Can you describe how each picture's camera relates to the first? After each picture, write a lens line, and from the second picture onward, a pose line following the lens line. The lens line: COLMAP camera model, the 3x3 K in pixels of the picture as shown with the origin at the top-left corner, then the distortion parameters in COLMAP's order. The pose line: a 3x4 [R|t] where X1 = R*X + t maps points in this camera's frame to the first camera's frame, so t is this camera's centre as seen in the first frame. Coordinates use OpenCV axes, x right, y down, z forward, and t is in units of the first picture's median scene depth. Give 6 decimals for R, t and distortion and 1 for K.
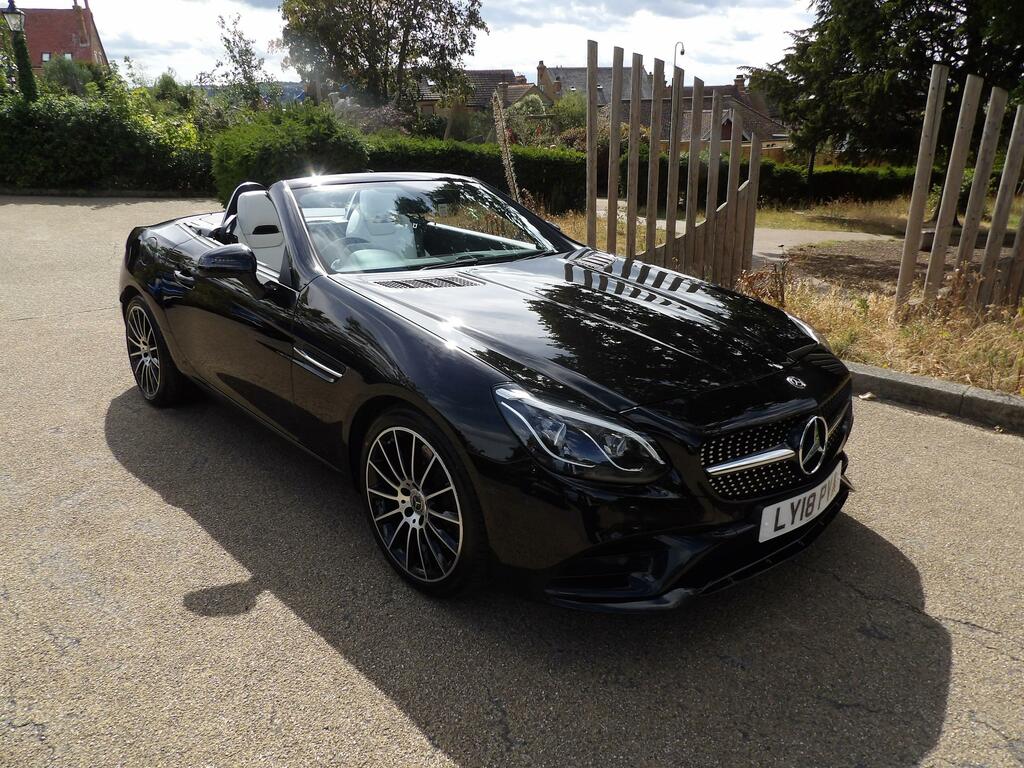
lens RADIAL K [[735.0, 0, 517.7], [0, 735.0, 370.7], [0, 0, 1]] dist [-0.036561, 0.042324]
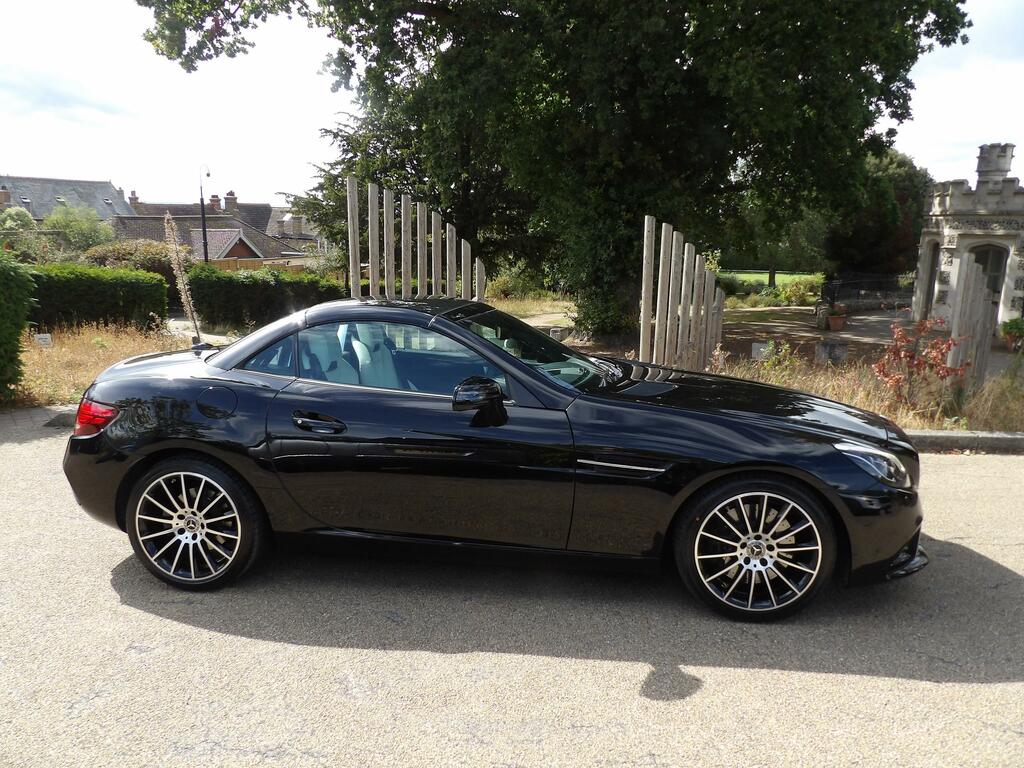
lens RADIAL K [[730.3, 0, 512.1], [0, 730.3, 362.5], [0, 0, 1]] dist [-0.028070, 0.029630]
pose [[0.772049, -0.089329, 0.629254, -0.731247], [0.188085, 0.977839, -0.091952, -0.062919], [-0.607095, 0.189345, 0.771741, 0.120965]]
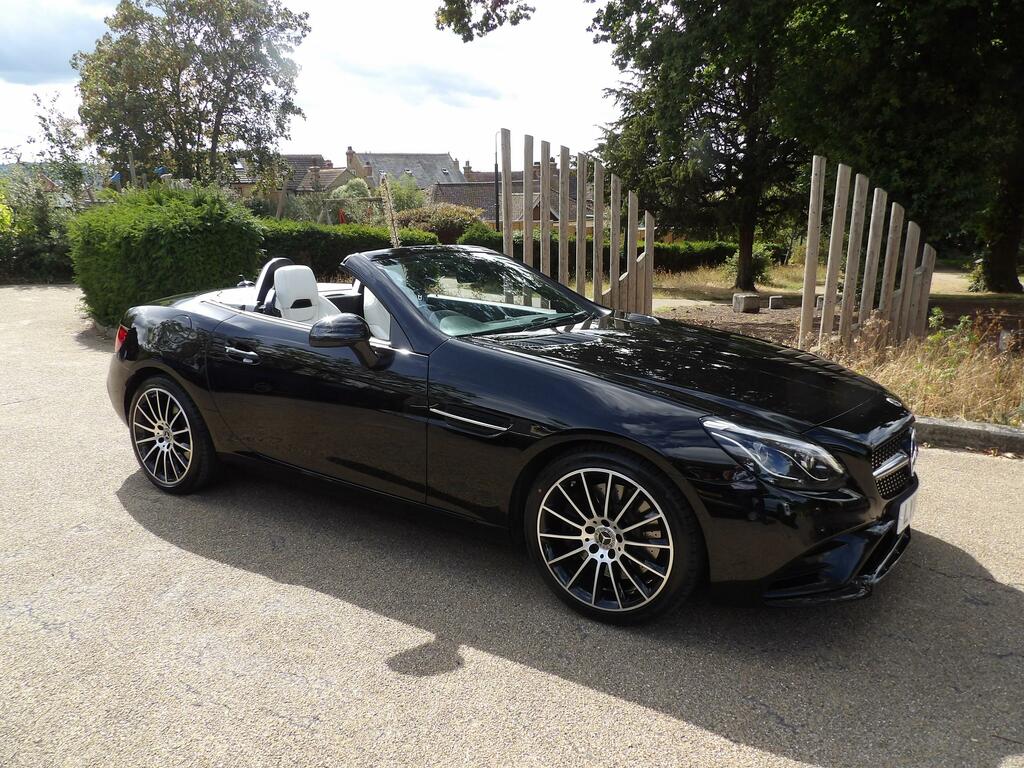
lens RADIAL K [[735.0, 0, 513.9], [0, 735.0, 365.3], [0, 0, 1]] dist [-0.036561, 0.042324]
pose [[0.967273, -0.054022, 0.247921, -0.304513], [0.081330, 0.991530, -0.101259, 0.015291], [-0.240351, 0.118109, 0.963474, -0.022340]]
